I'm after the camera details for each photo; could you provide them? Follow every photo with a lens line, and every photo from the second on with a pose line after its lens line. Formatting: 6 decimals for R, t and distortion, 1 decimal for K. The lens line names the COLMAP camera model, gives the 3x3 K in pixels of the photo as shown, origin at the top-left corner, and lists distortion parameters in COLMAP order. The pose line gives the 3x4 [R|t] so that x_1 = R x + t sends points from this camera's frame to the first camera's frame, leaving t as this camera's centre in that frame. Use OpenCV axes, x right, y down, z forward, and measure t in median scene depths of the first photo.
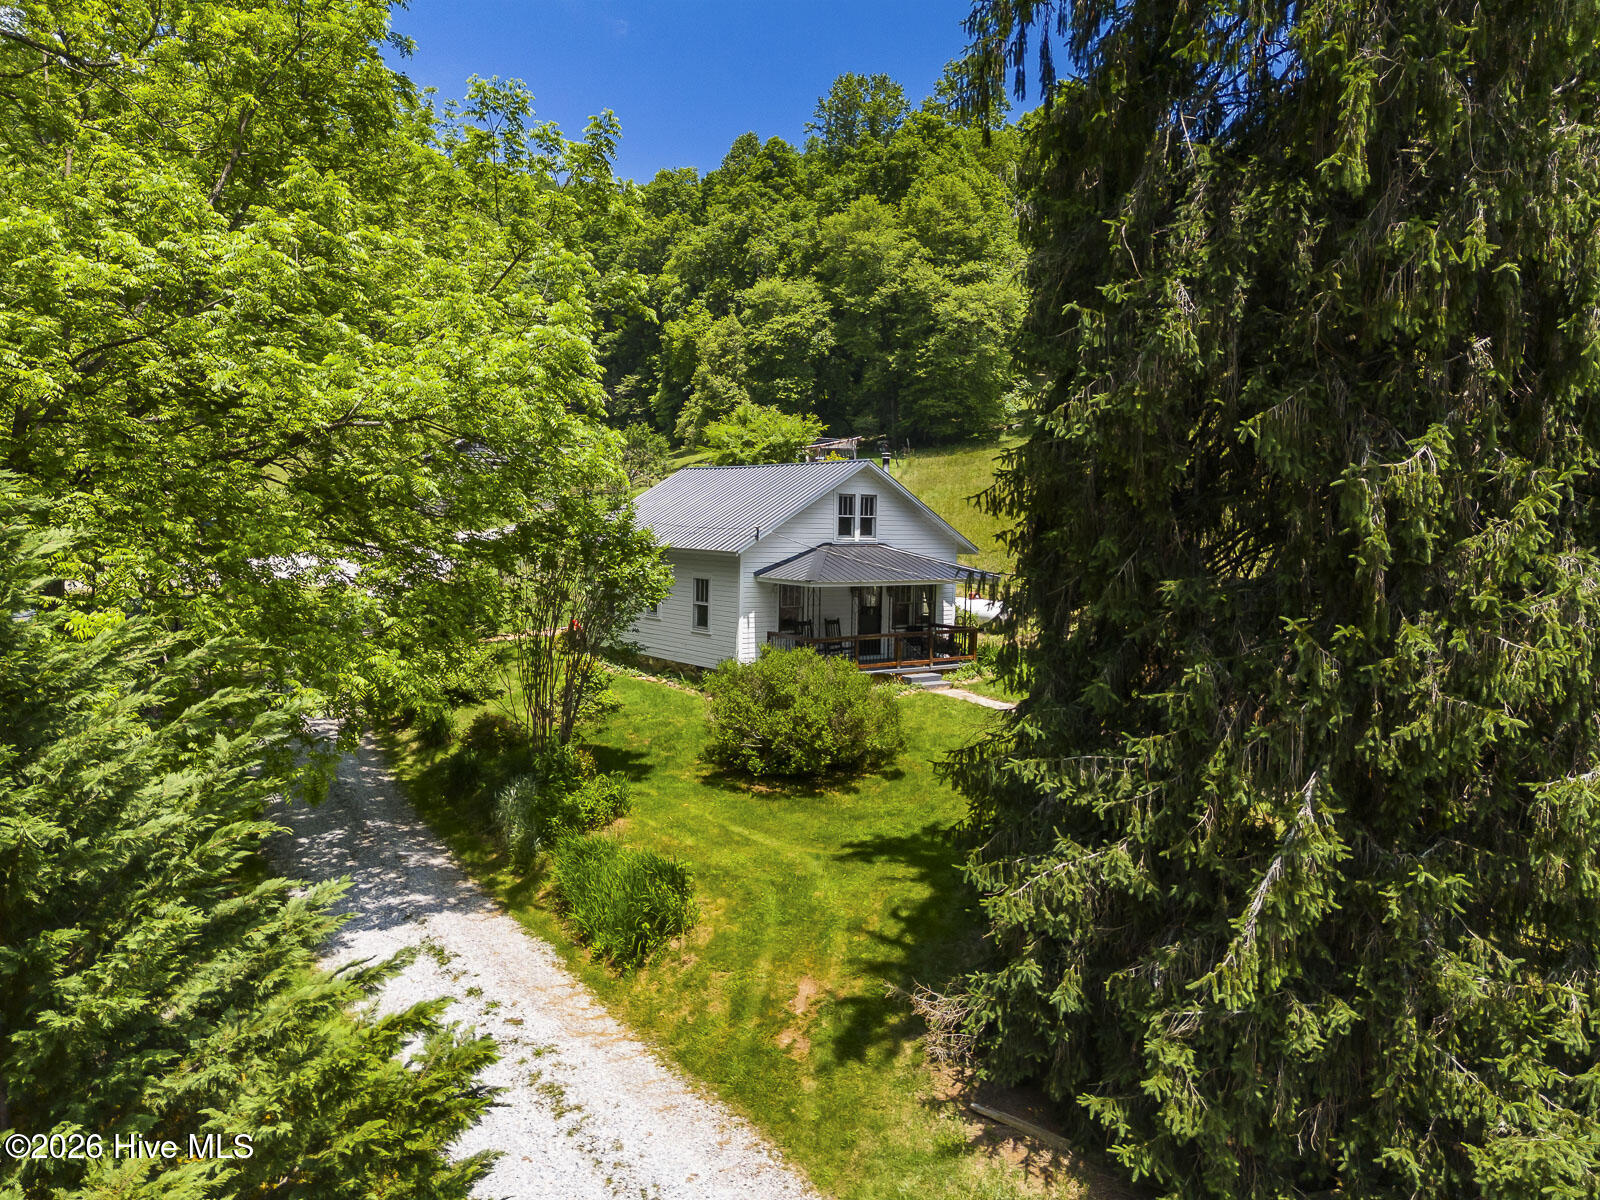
lens RADIAL K [[1180.5, 0, 797.1], [0, 1180.5, 569.5], [0, 0, 1]] dist [0.057182, -0.053426]
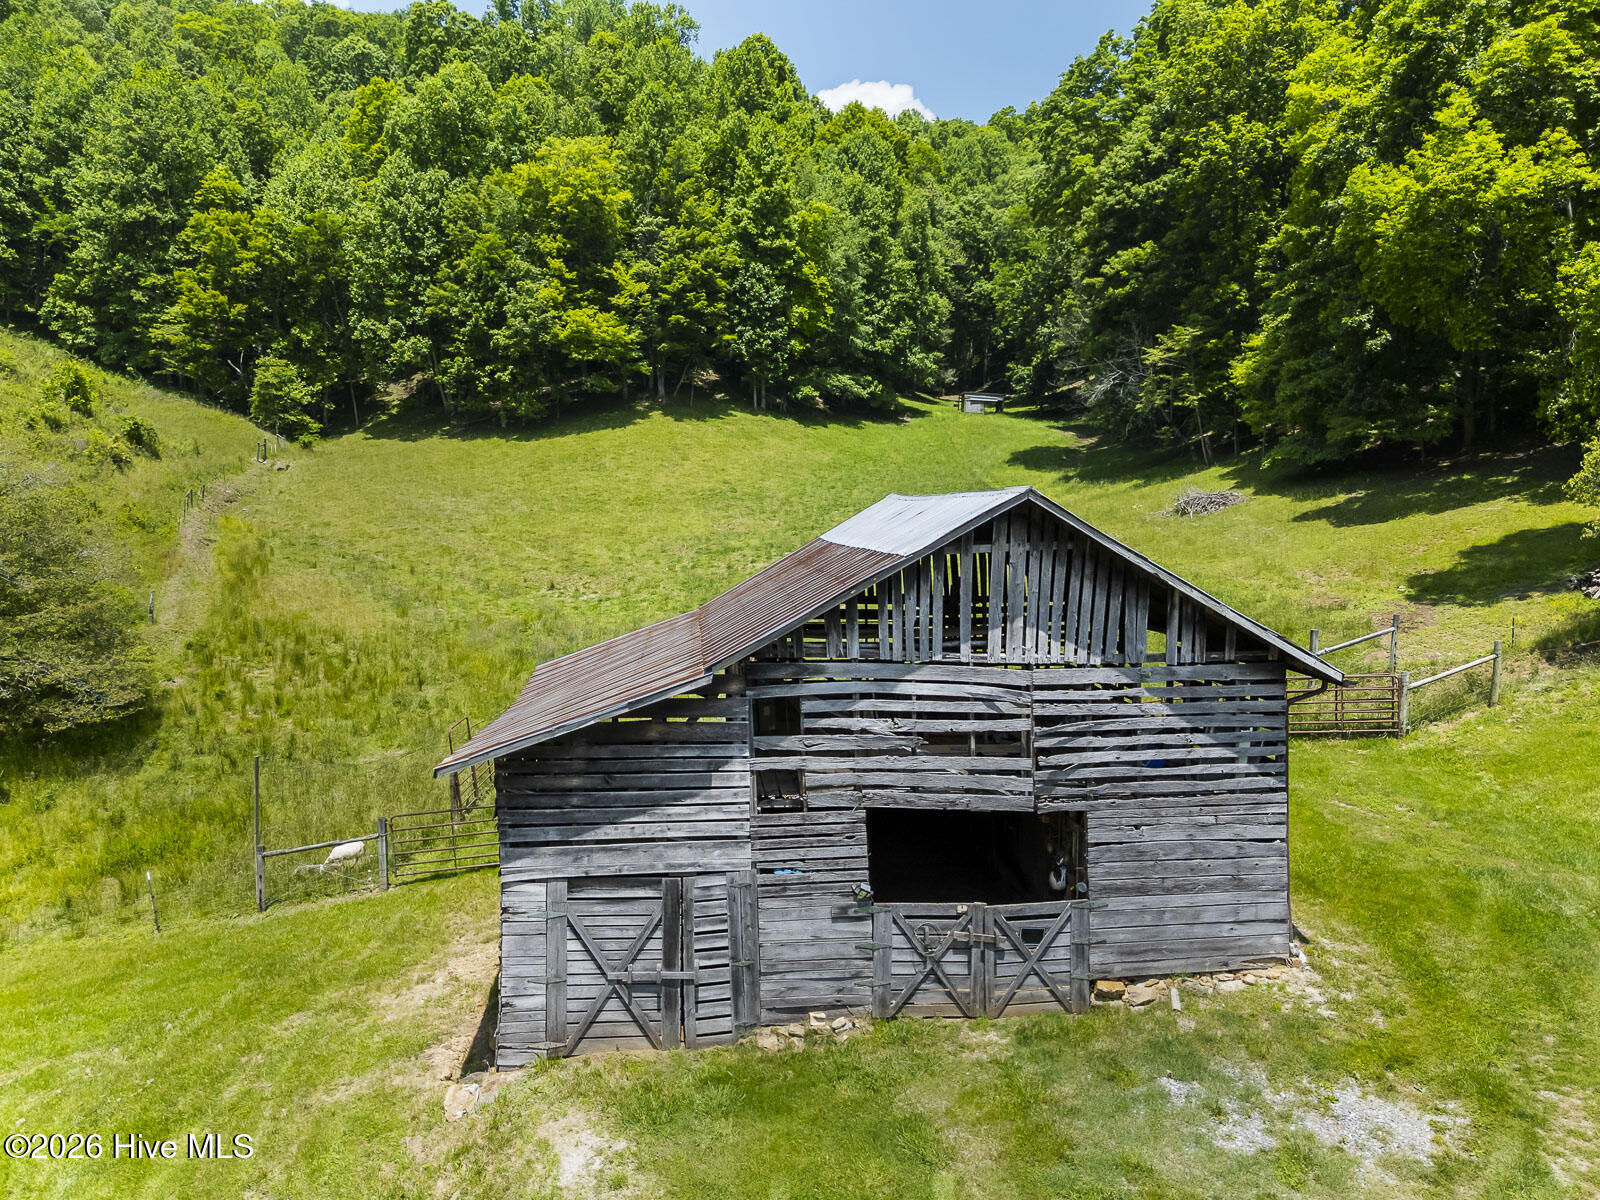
lens RADIAL K [[1213.2, 0, 798.0], [0, 1213.2, 587.2], [0, 0, 1]] dist [0.089007, -0.096759]
pose [[0.945168, 0.025810, -0.325564, -0.194082], [-0.019118, 0.999535, 0.023737, -0.103898], [0.326025, -0.016211, 0.945222, 0.737339]]
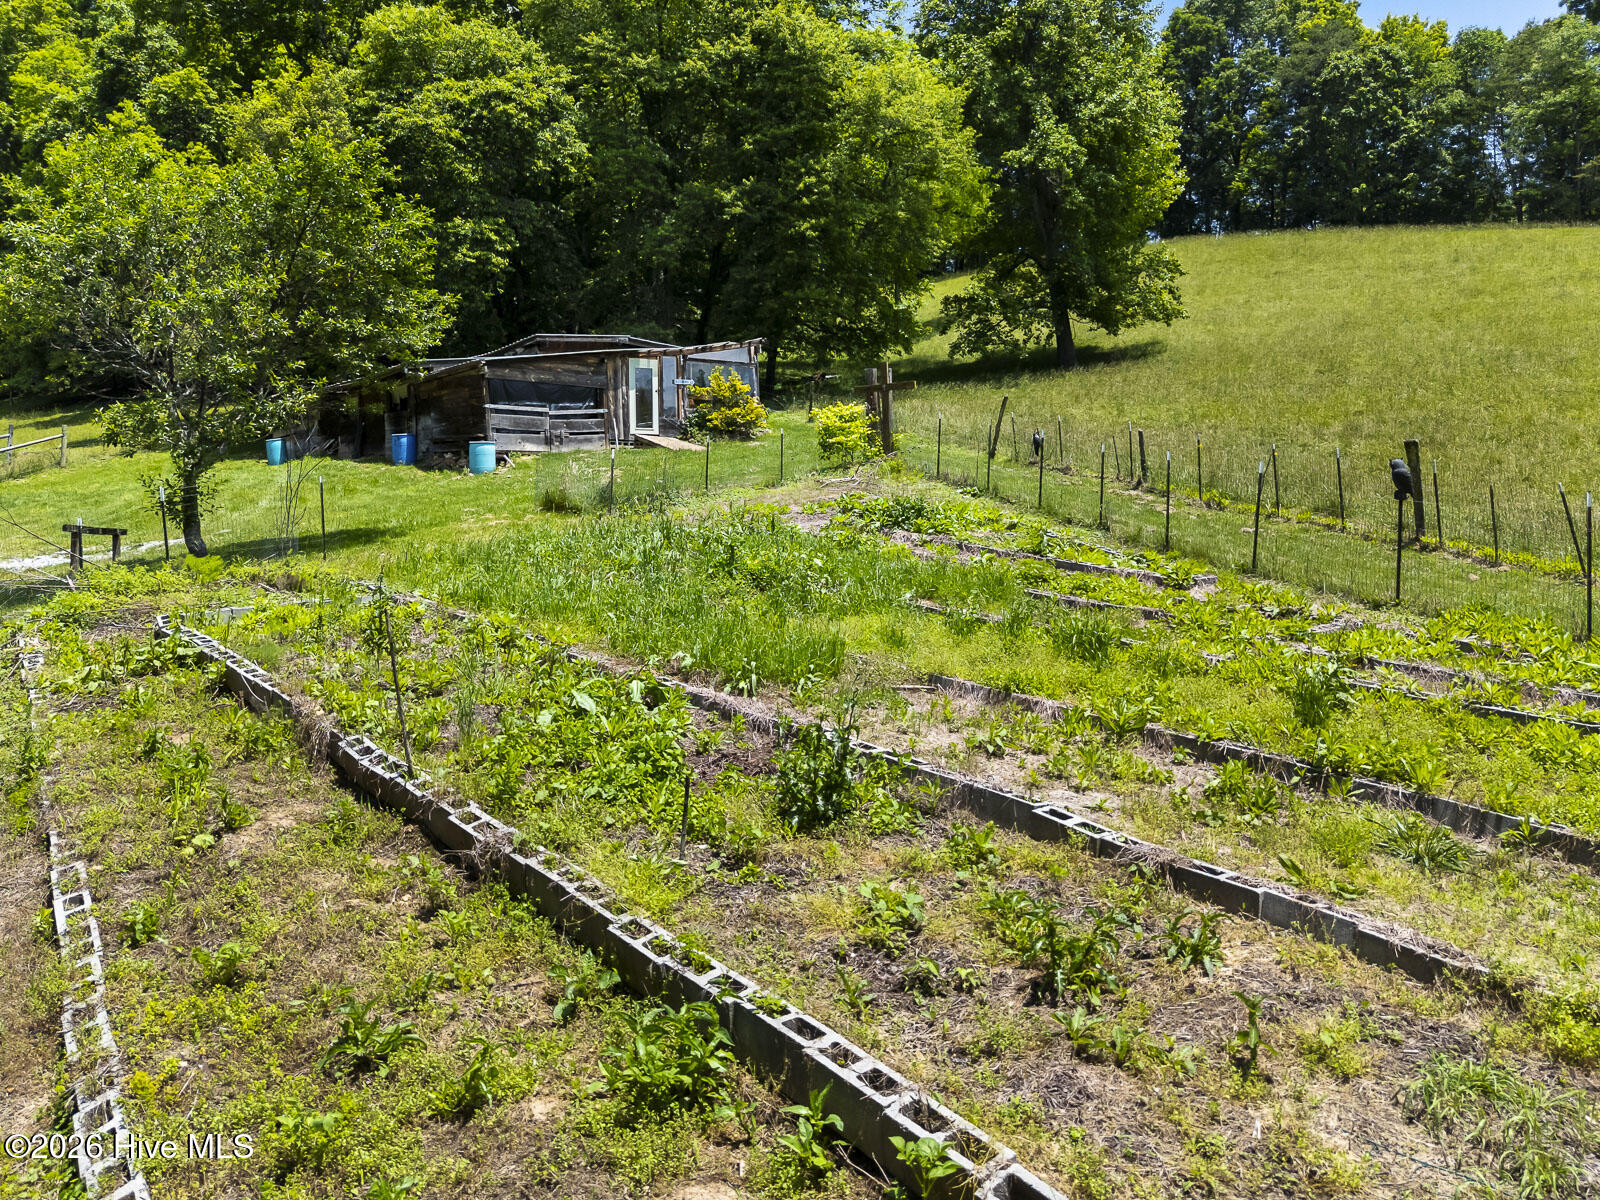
lens RADIAL K [[1233.0, 0, 801.8], [0, 1233.0, 484.7], [0, 0, 1]] dist [0.021101, -0.000974]
pose [[0.861735, 0.018650, 0.507015, -0.133620], [0.031982, 0.995340, -0.090969, -0.020453], [-0.506349, 0.094607, 0.857123, 0.565625]]
